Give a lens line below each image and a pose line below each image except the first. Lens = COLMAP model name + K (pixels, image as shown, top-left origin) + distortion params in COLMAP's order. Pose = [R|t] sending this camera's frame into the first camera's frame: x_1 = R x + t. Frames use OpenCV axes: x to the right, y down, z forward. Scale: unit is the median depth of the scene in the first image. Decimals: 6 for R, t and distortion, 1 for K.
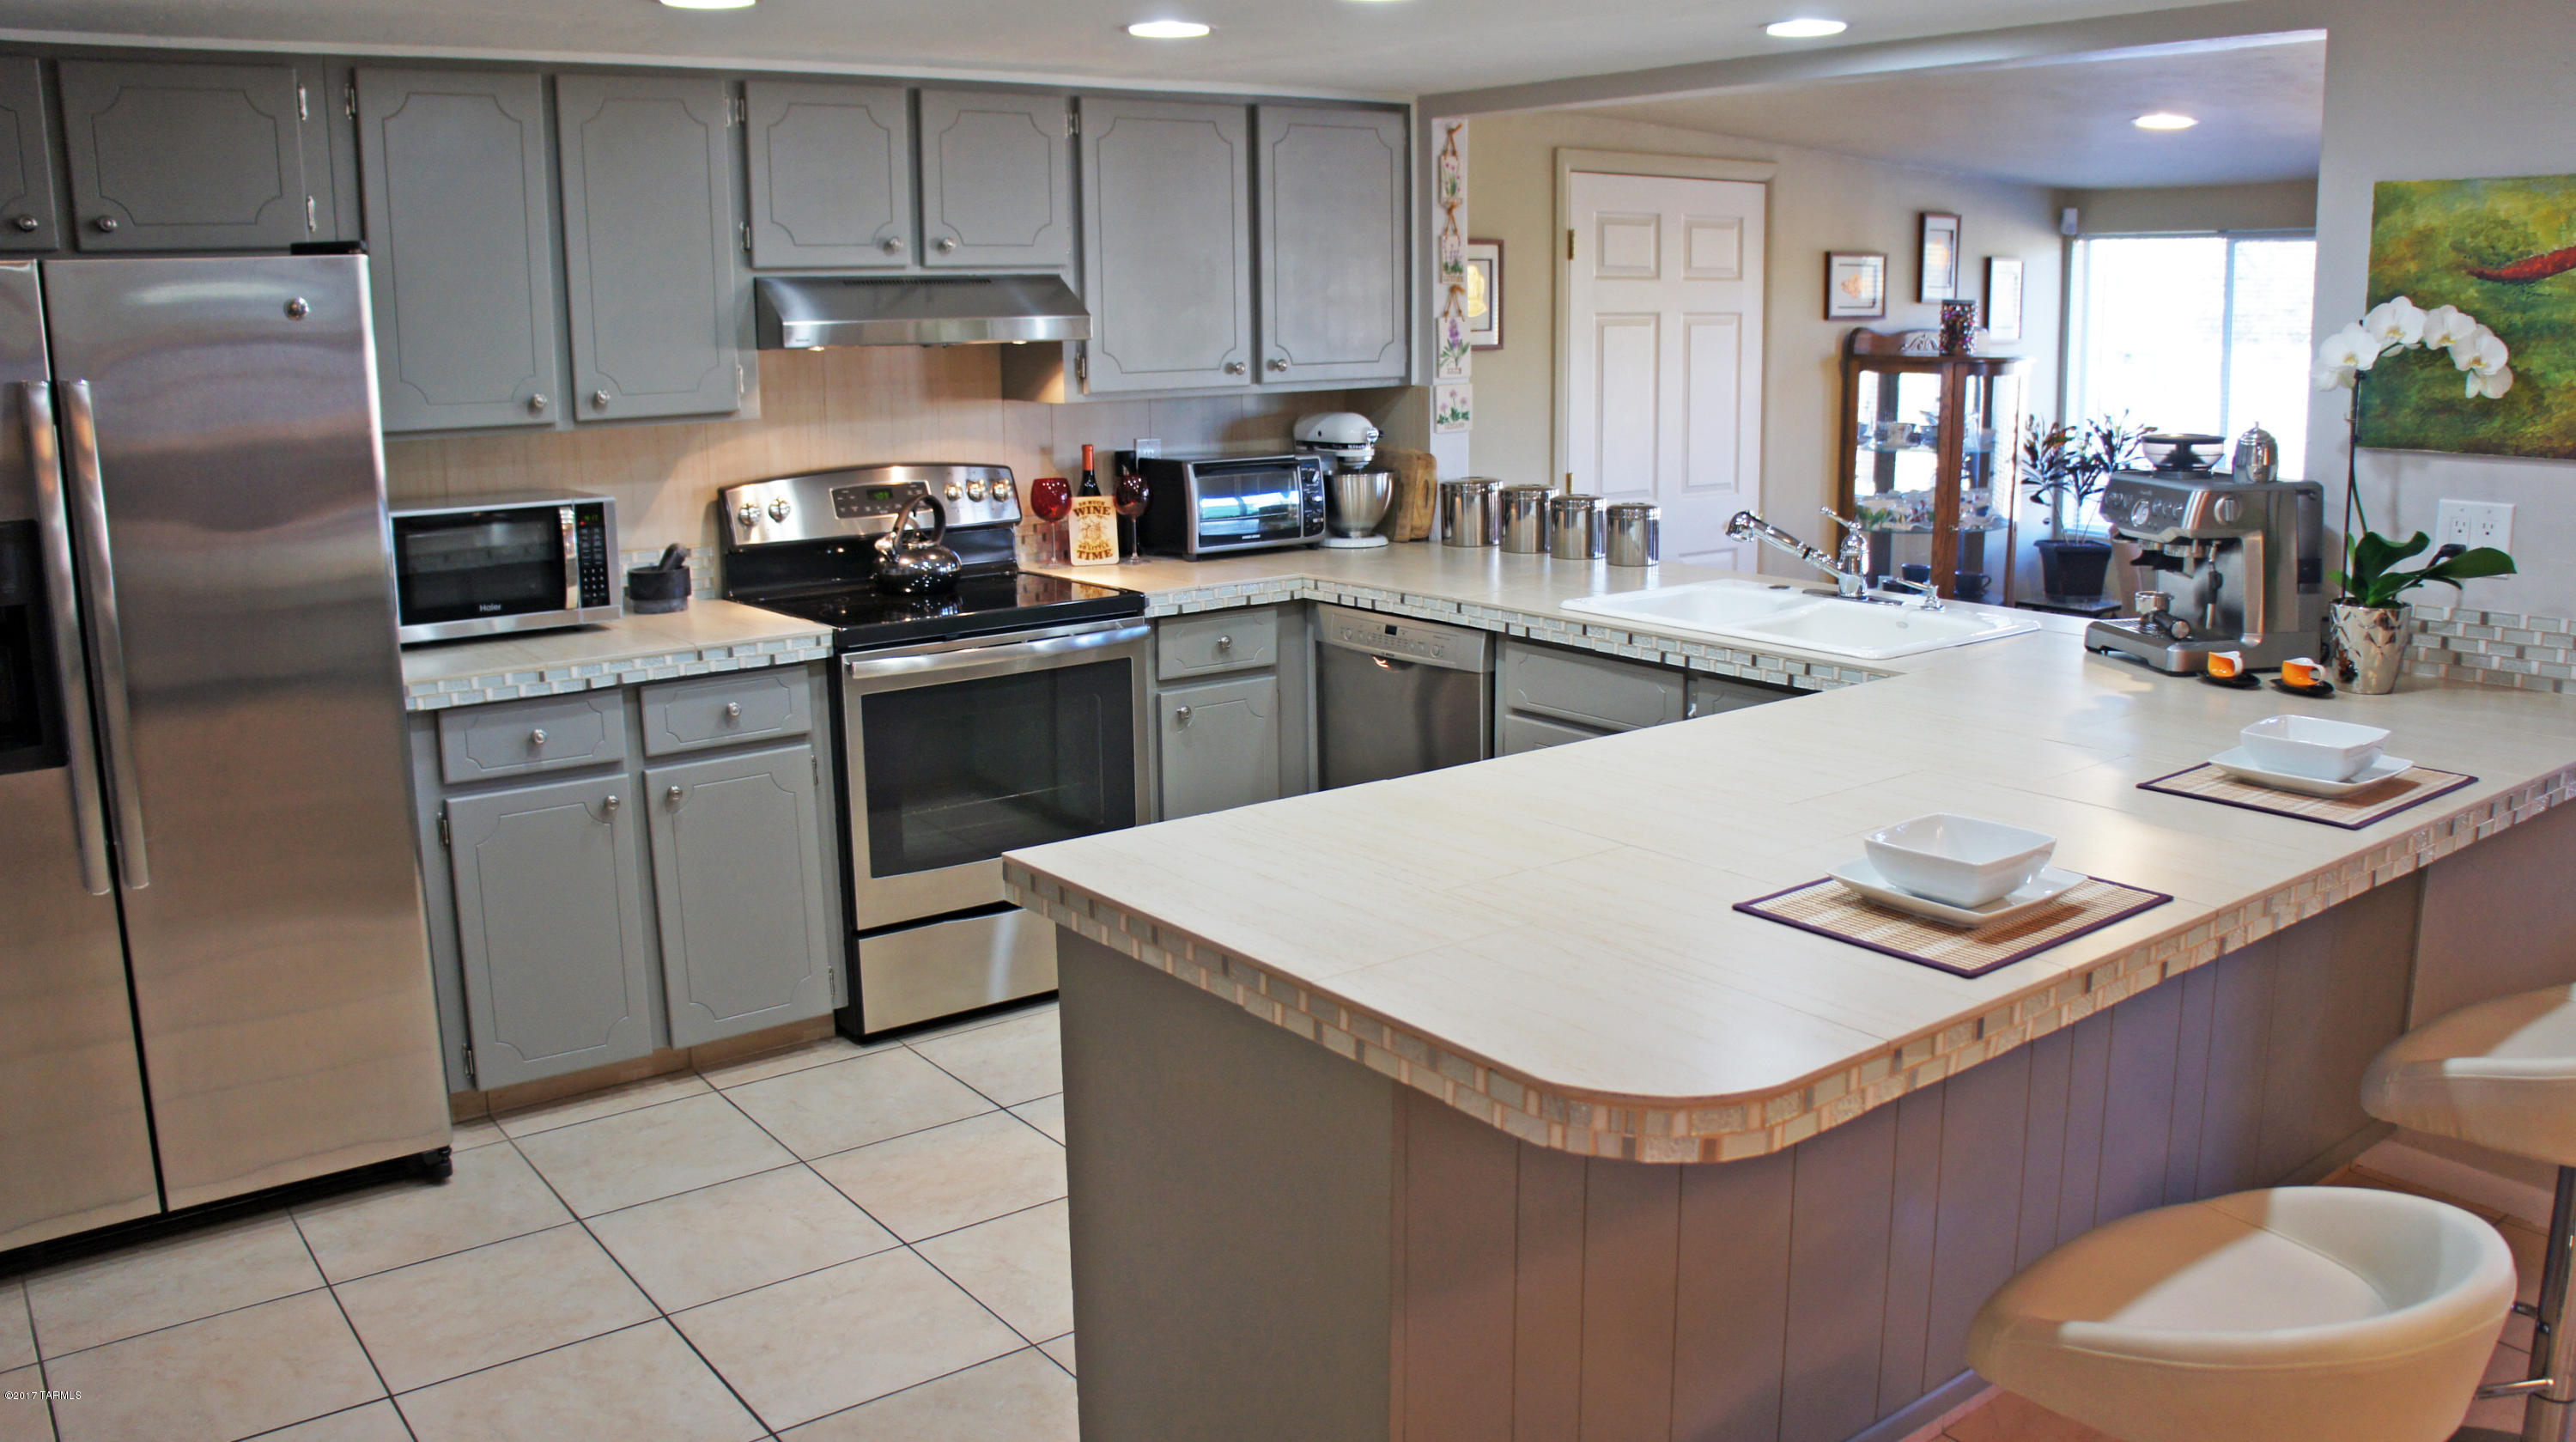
lens RADIAL K [[1994.1, 0, 1285.1], [0, 1994.1, 707.7], [0, 0, 1]] dist [-0.195456, 0.120056]
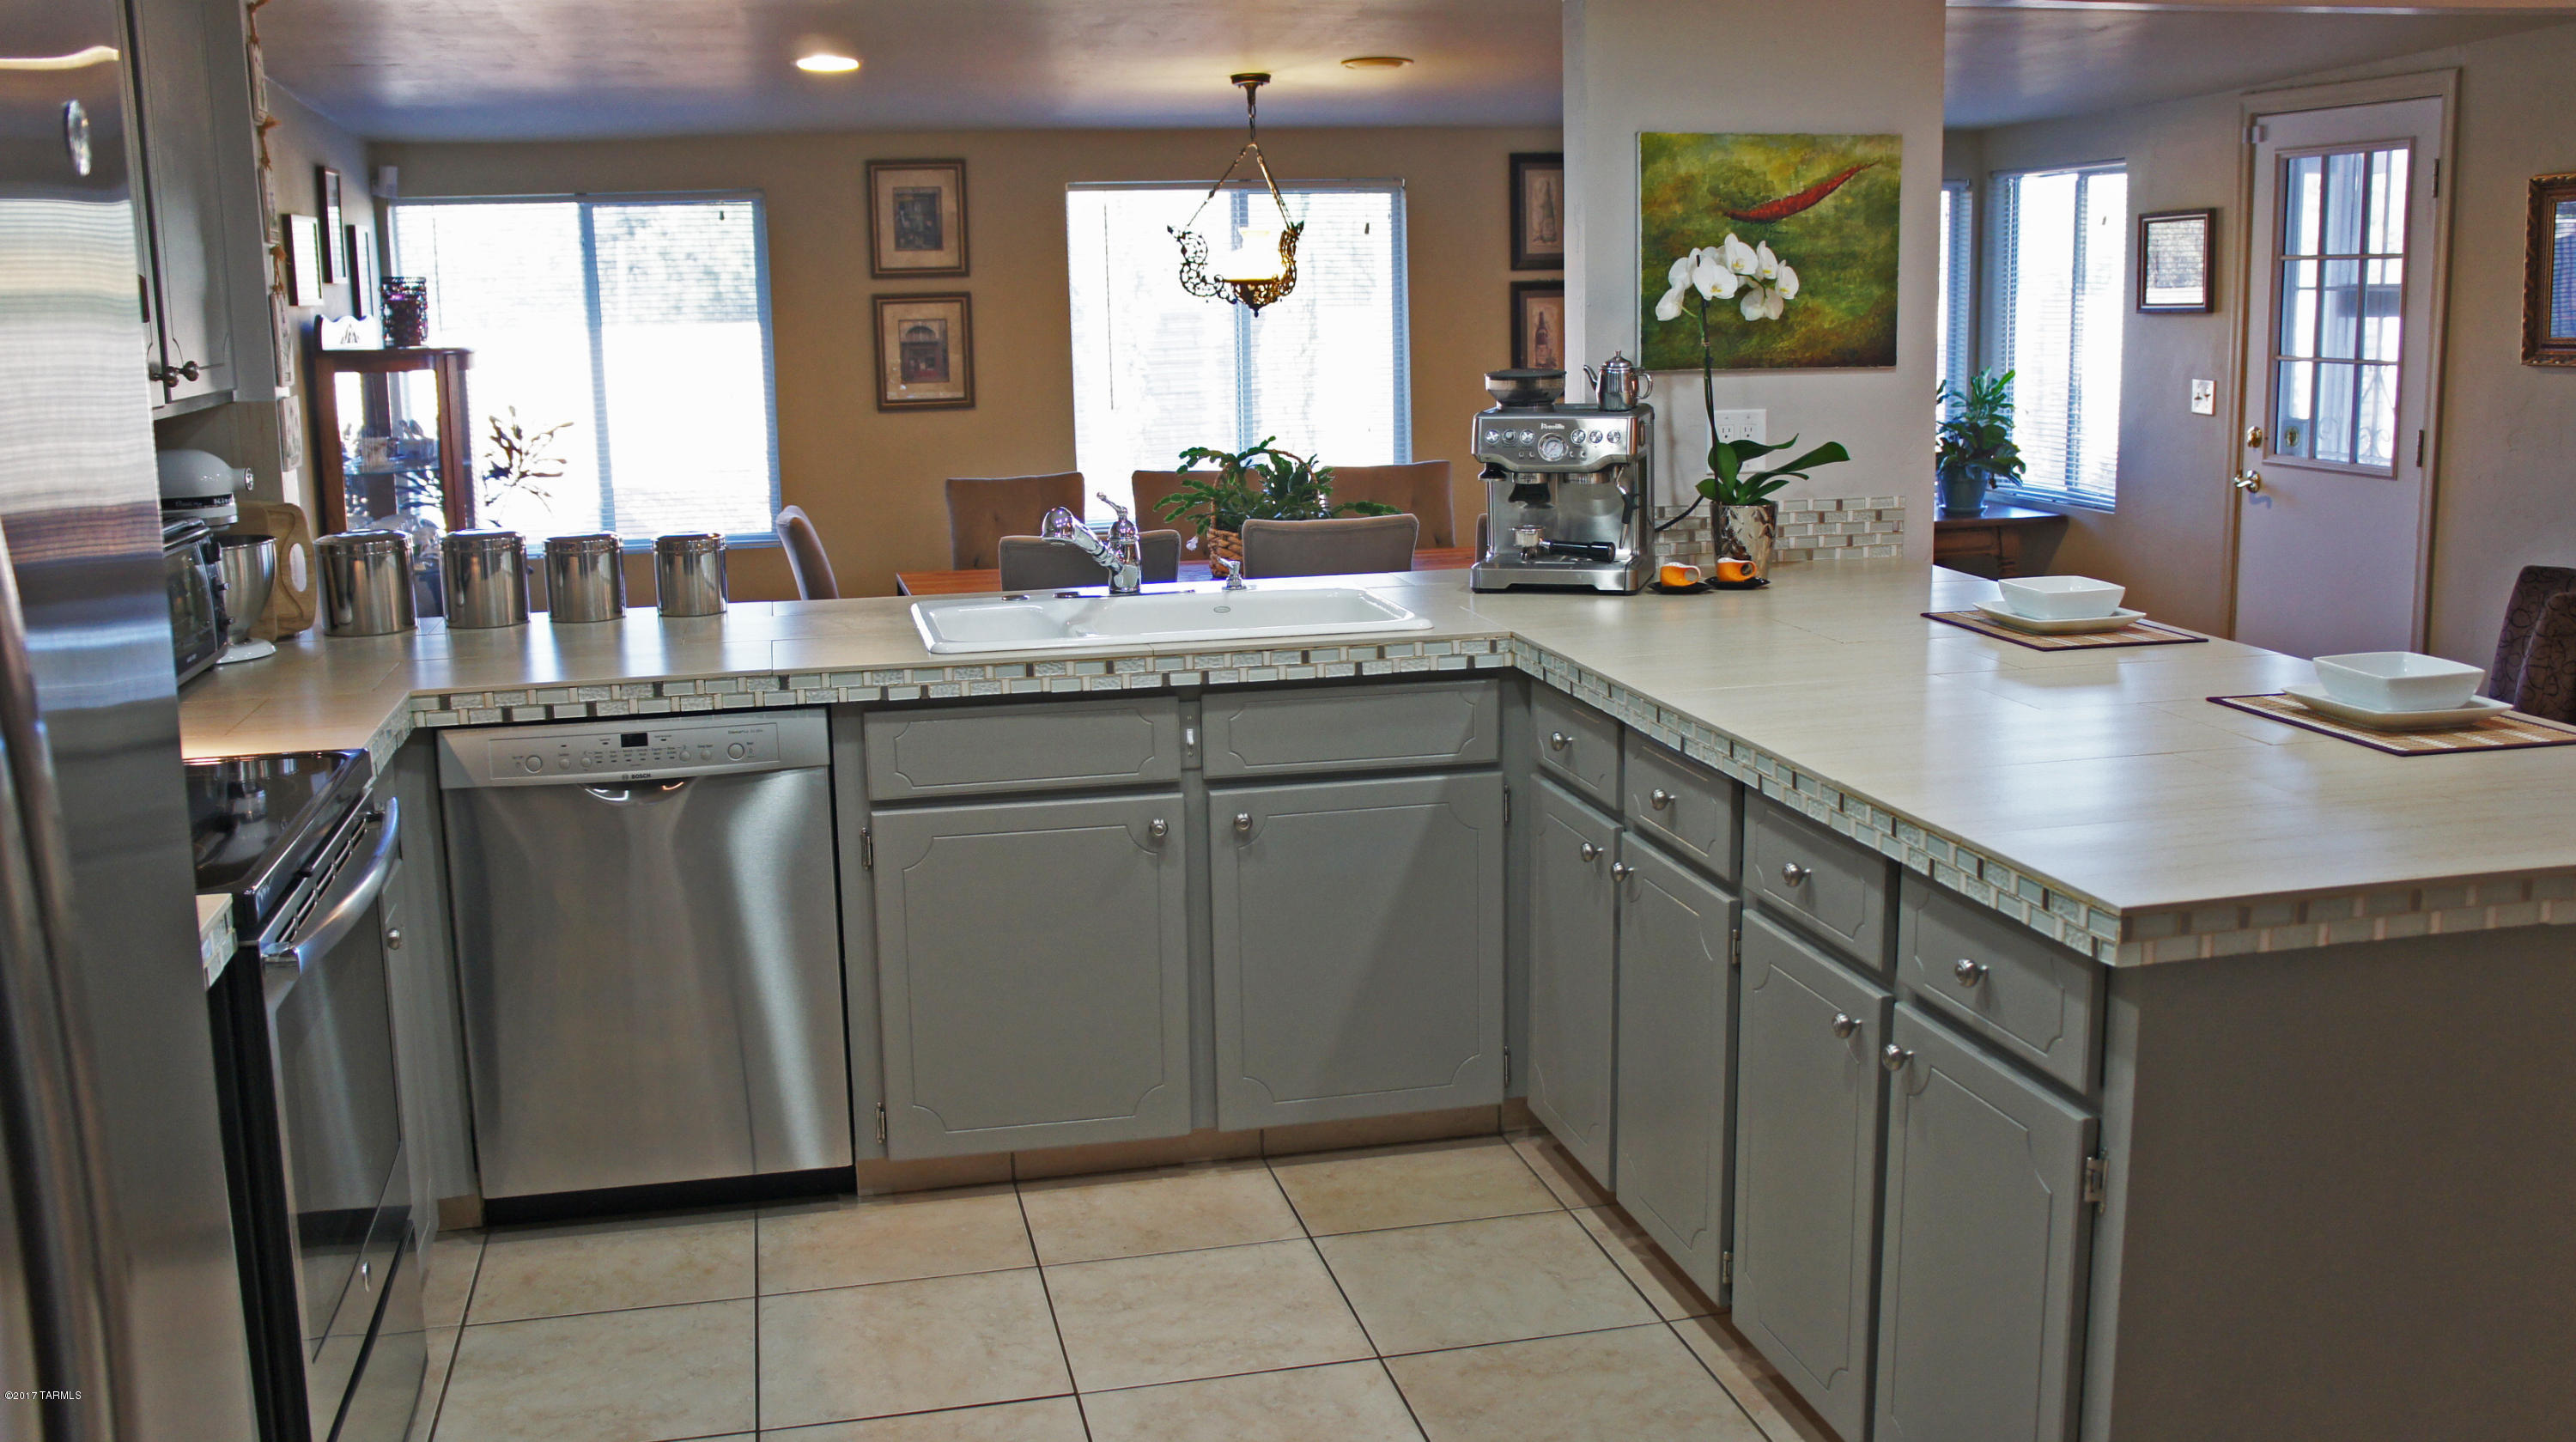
lens RADIAL K [[2290.6, 0, 1295.1], [0, 2290.6, 712.4], [0, 0, 1]] dist [-0.186568, 0.244168]
pose [[0.407878, -0.162610, 0.898439, -0.598686], [0.191425, 0.977373, 0.089992, -0.081608], [-0.892744, 0.135278, 0.429777, 0.513318]]
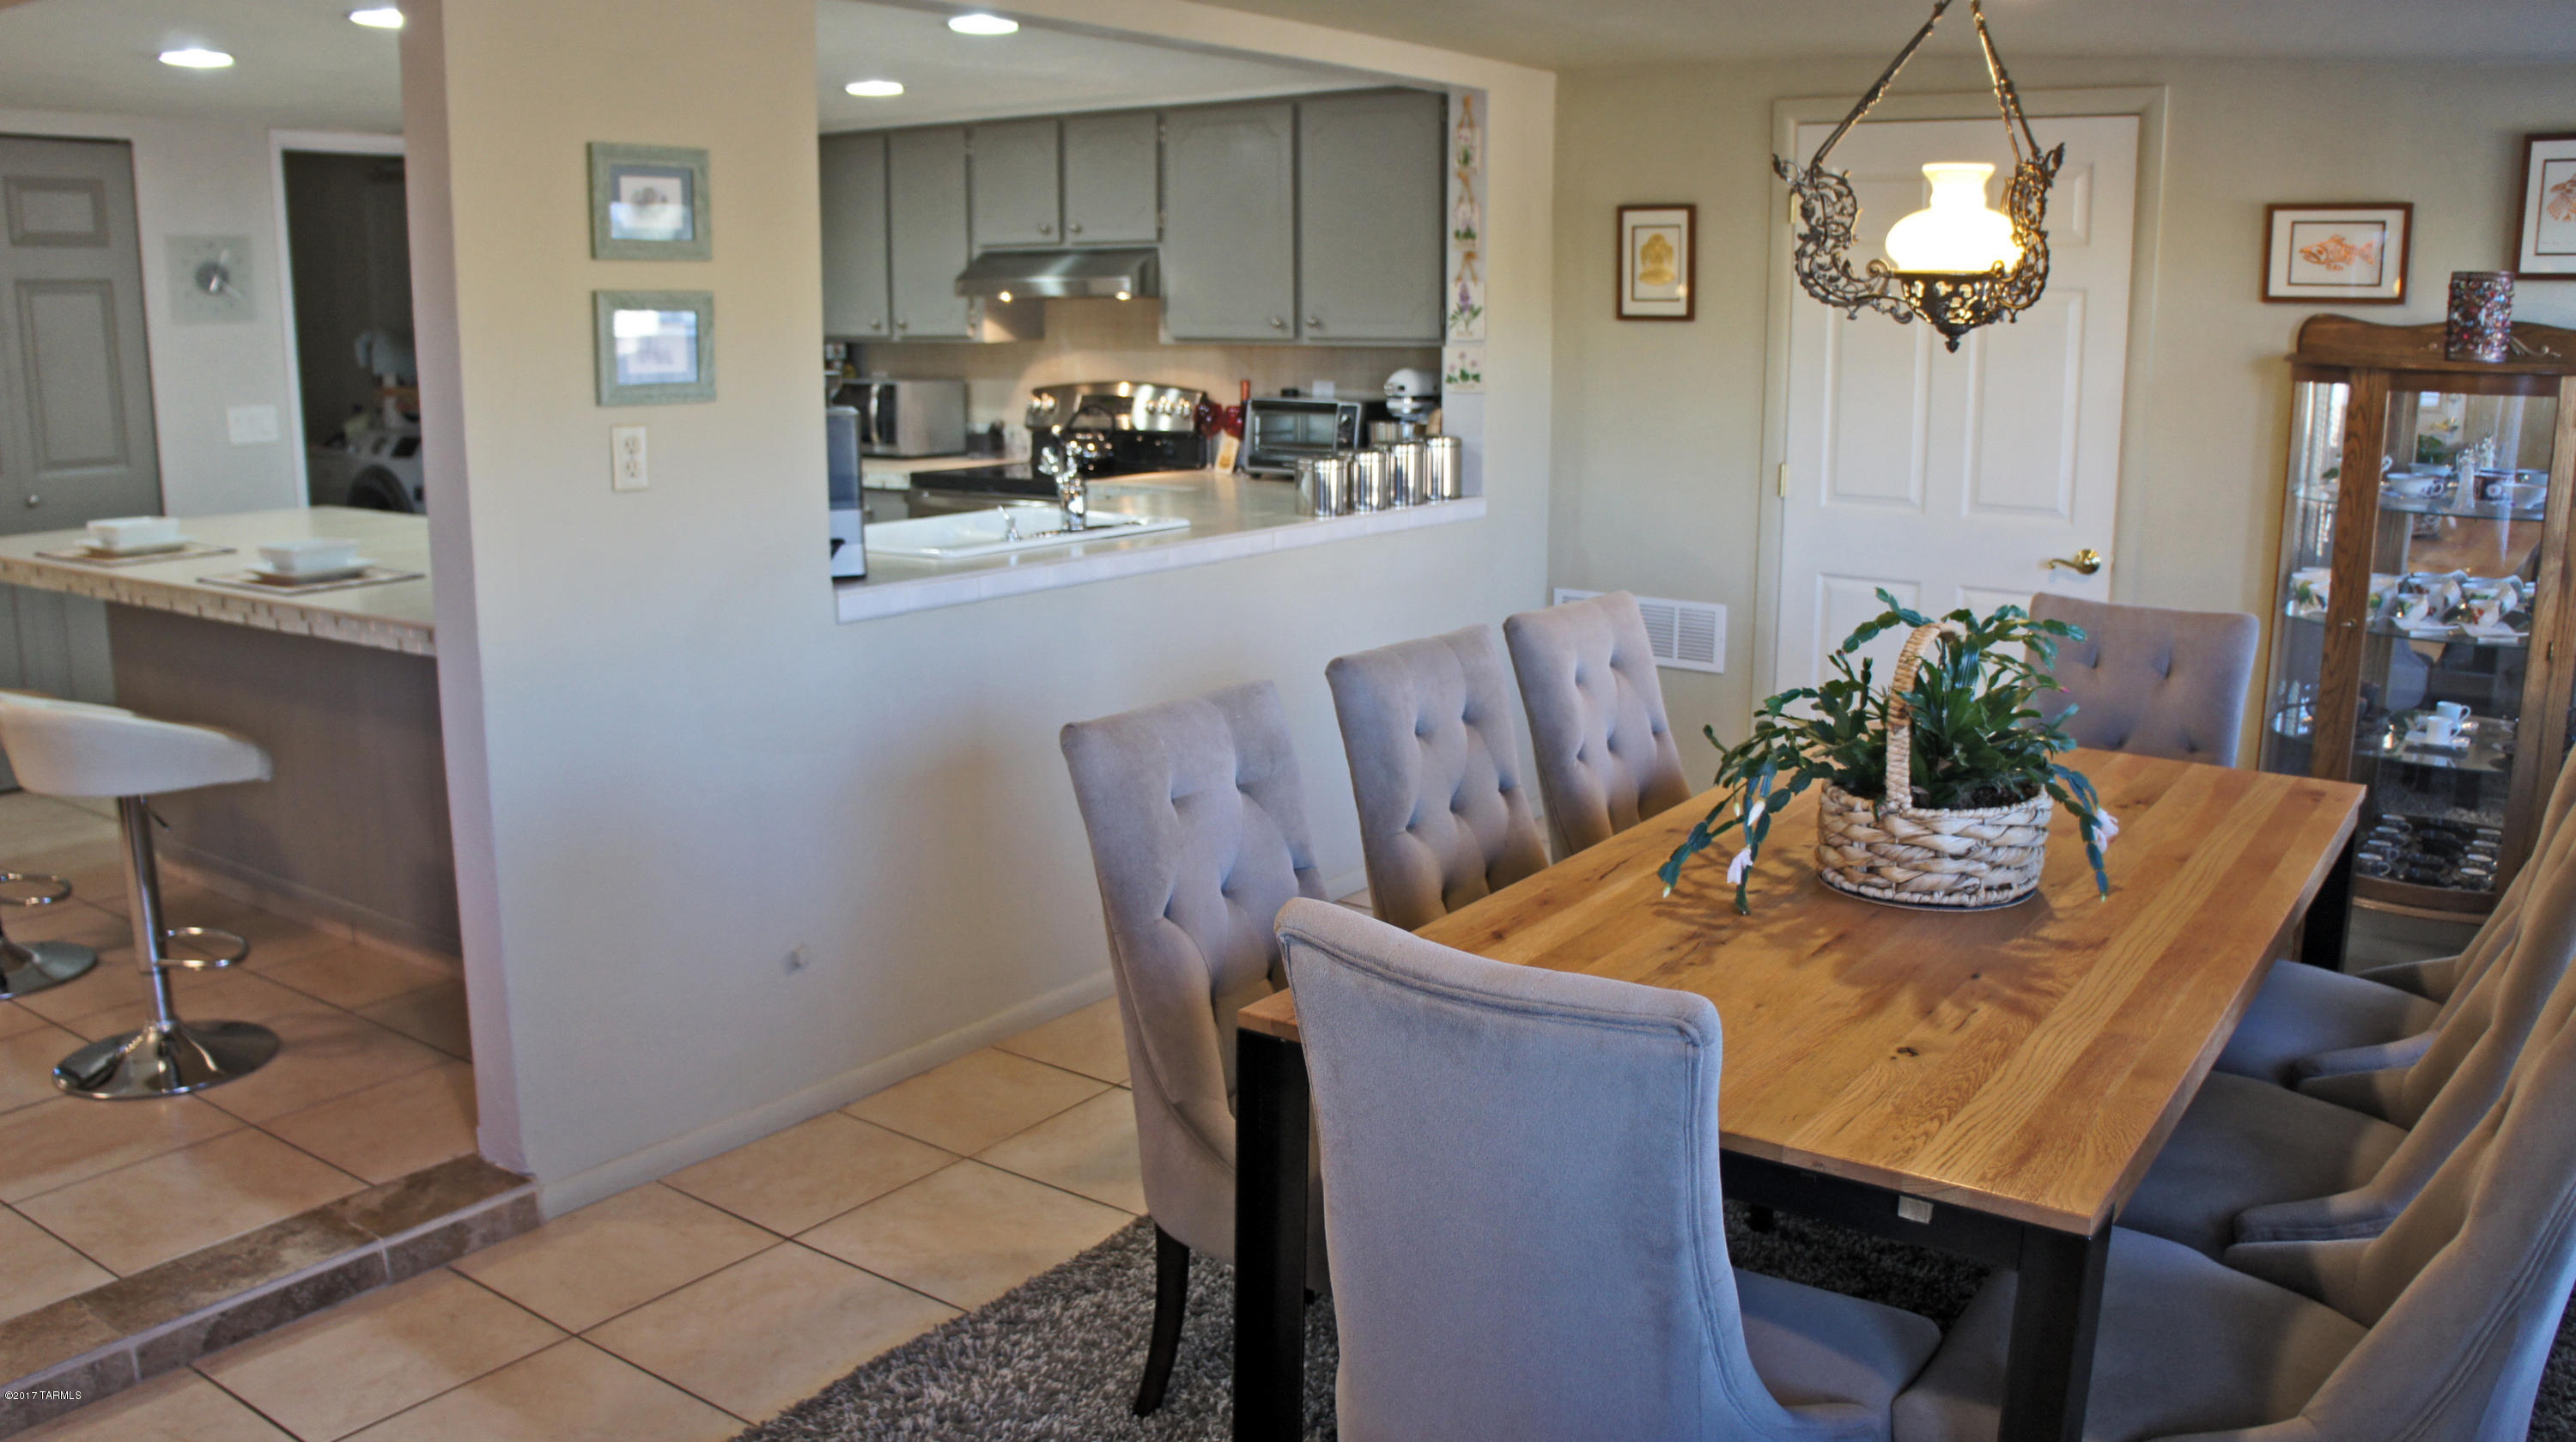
lens RADIAL K [[1994.1, 0, 1285.1], [0, 1994.1, 707.7], [0, 0, 1]] dist [-0.195456, 0.120056]
pose [[0.295357, 0.202494, -0.933681, 1.384785], [-0.193242, 0.969743, 0.149186, -0.150034], [0.935640, 0.136363, 0.325551, 0.774186]]
